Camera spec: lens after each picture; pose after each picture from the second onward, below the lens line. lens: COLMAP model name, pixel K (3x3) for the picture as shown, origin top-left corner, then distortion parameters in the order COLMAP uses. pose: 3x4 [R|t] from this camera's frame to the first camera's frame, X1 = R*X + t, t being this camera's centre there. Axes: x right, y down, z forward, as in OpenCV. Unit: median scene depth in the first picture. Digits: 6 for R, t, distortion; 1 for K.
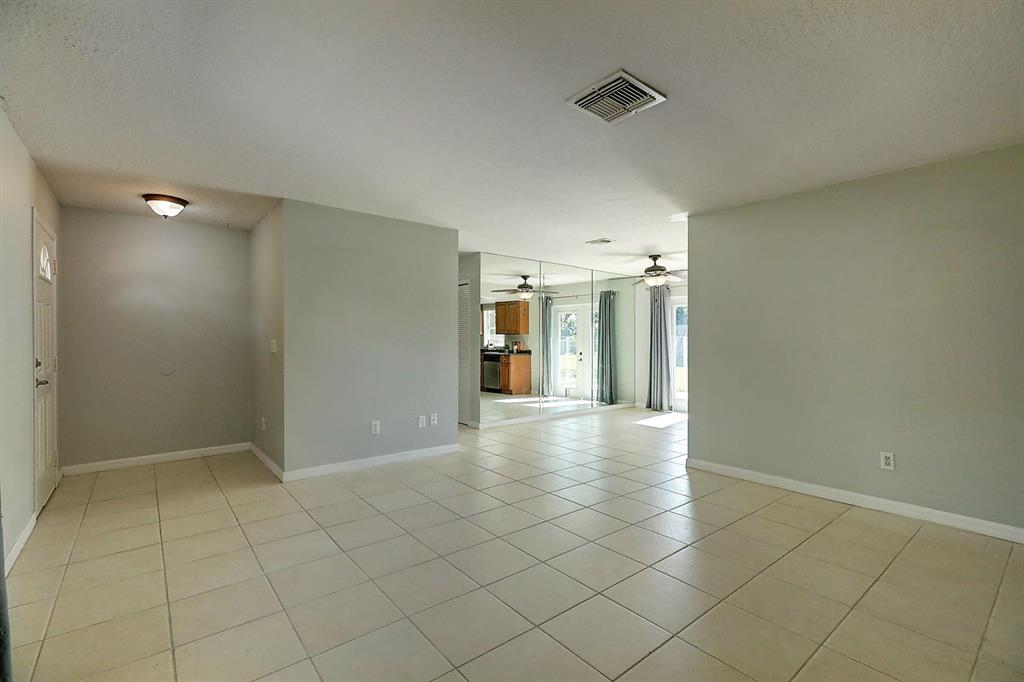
lens RADIAL K [[457.6, 0, 516.0], [0, 457.6, 339.5], [0, 0, 1]] dist [-0.000597, -0.000353]
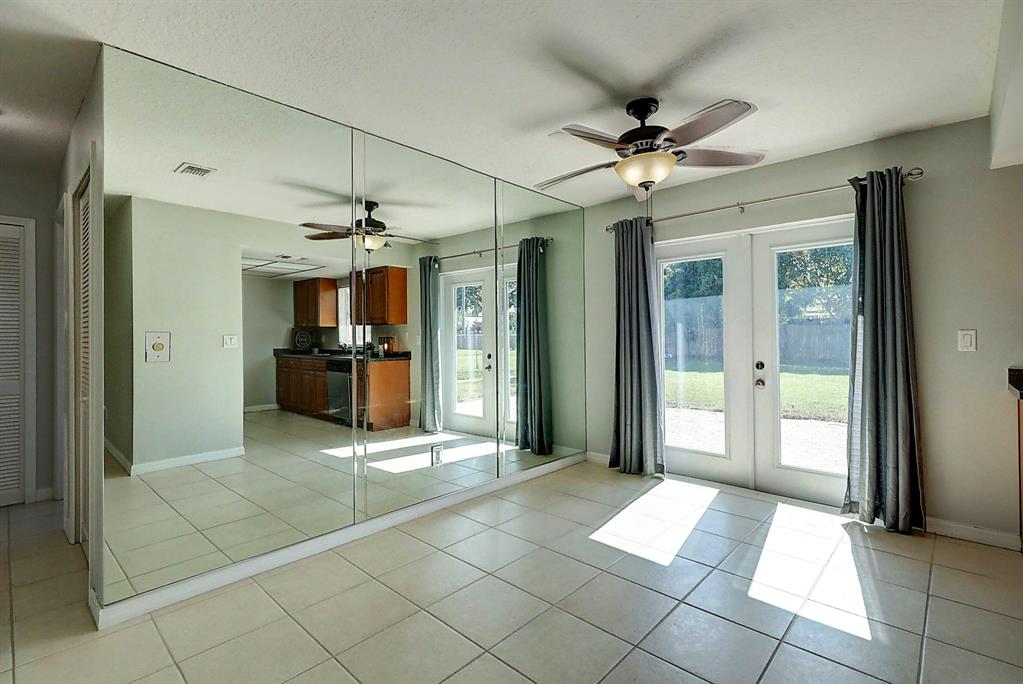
lens RADIAL K [[457.1, 0, 515.5], [0, 457.1, 340.5], [0, 0, 1]] dist [-0.000597, -0.000353]
pose [[0.991886, -0.015339, 0.126199, 0.109147], [0.014036, 0.999839, 0.011204, 0.005460], [-0.126351, -0.009341, 0.991942, 0.465149]]
